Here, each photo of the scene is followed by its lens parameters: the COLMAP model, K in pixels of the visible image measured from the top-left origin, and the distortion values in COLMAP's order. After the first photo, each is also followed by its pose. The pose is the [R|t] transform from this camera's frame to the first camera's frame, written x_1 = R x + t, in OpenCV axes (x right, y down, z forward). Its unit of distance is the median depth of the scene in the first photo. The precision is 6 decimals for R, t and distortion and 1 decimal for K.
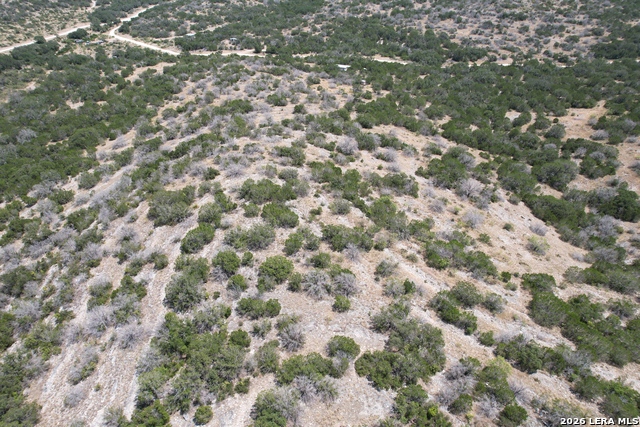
lens RADIAL K [[409.2, 0, 290.7], [0, 409.2, 223.8], [0, 0, 1]] dist [-0.080395, 0.053465]
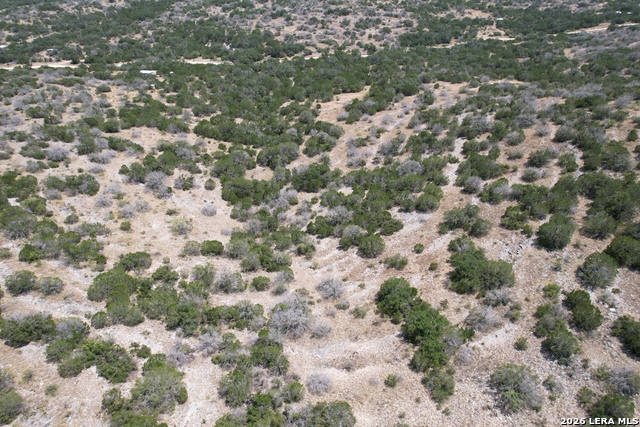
lens RADIAL K [[409.2, 0, 345.3], [0, 409.2, 226.1], [0, 0, 1]] dist [-0.080395, 0.053465]
pose [[0.972239, -0.133037, 0.192489, 0.307546], [0.132616, 0.991052, 0.015129, 0.035111], [-0.192779, 0.010819, 0.981183, -0.056934]]
